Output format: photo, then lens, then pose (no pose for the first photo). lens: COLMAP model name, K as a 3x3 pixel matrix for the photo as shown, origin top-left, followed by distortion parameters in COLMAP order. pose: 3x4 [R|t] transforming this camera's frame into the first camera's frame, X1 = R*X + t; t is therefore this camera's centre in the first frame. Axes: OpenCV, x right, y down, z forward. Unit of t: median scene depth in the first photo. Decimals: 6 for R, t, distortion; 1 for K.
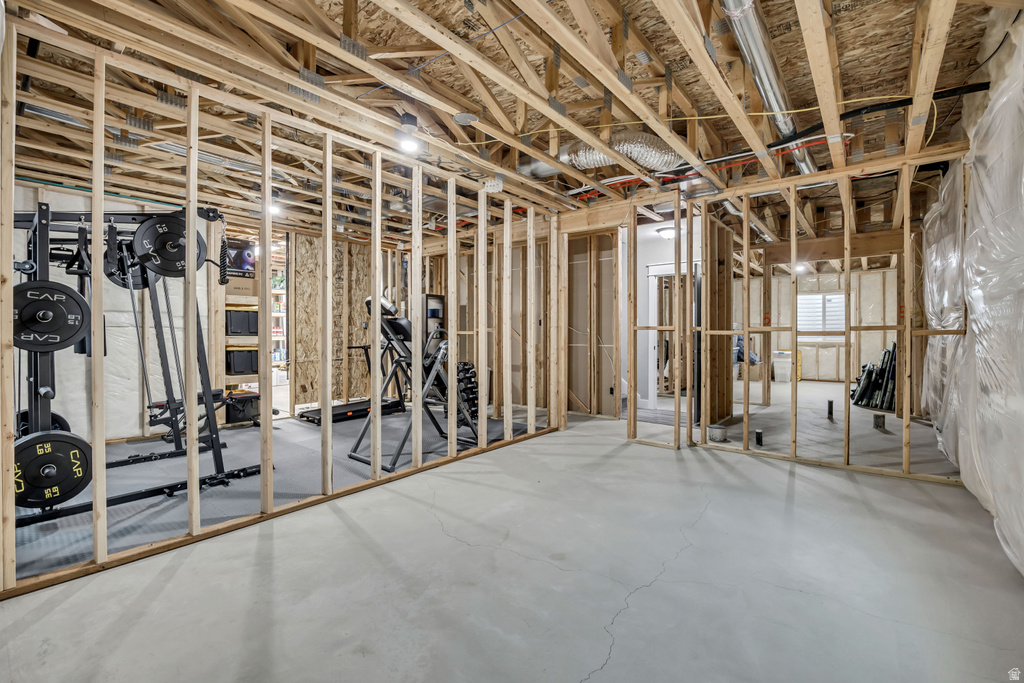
lens RADIAL K [[462.9, 0, 512.1], [0, 462.9, 334.1], [0, 0, 1]] dist [0.000098, -0.000003]
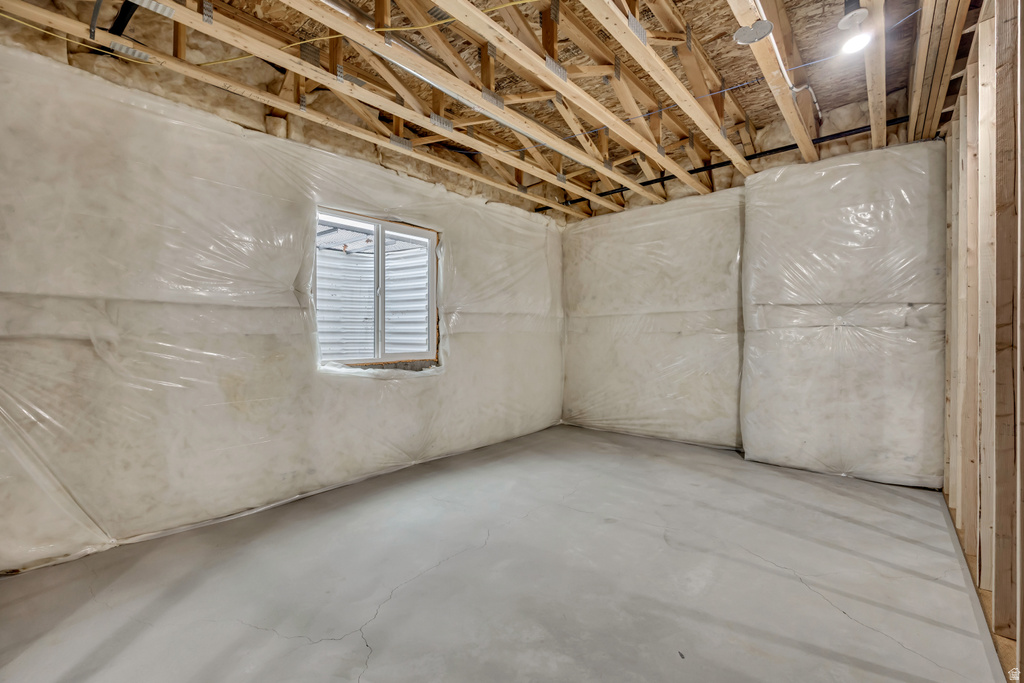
lens RADIAL K [[462.9, 0, 512.1], [0, 462.9, 334.1], [0, 0, 1]] dist [0.000098, -0.000003]
pose [[-0.999756, -0.000785, 0.022056, 0.282086], [-0.000658, 0.999983, 0.005756, -0.010431], [-0.022060, 0.005741, -0.999740, 1.891769]]
